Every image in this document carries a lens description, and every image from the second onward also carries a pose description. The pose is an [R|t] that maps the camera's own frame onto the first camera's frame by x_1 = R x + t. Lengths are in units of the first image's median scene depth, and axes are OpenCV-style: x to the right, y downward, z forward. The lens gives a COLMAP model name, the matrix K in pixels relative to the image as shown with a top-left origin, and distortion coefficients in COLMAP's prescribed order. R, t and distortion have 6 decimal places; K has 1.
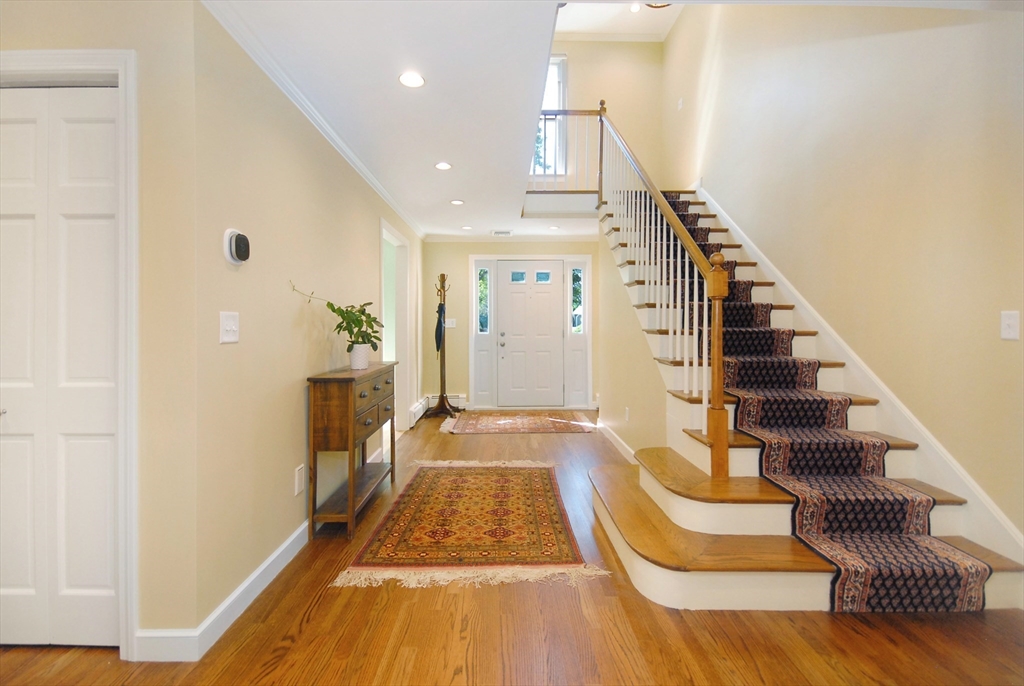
lens RADIAL K [[468.8, 0, 507.9], [0, 468.8, 339.9], [0, 0, 1]] dist [0.018623, -0.000959]
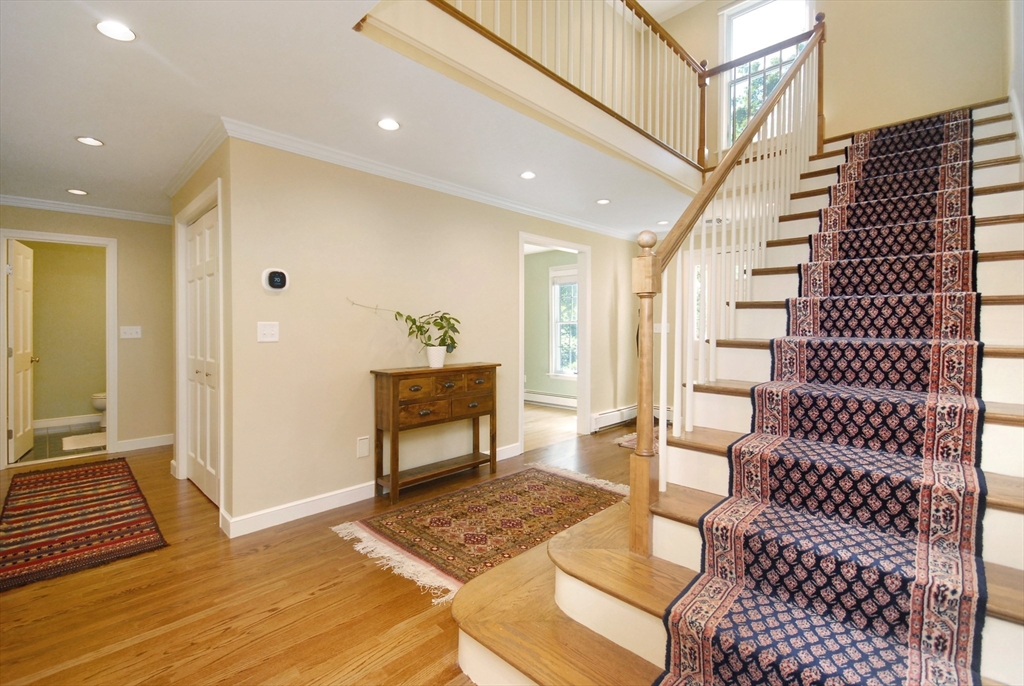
lens RADIAL K [[468.8, 0, 487.3], [0, 468.8, 336.3], [0, 0, 1]] dist [0.018623, -0.000959]
pose [[0.704288, 0.017265, -0.709705, 0.686982], [-0.023108, 0.999732, 0.001389, -0.022807], [0.709538, 0.015422, 0.704498, 0.297027]]
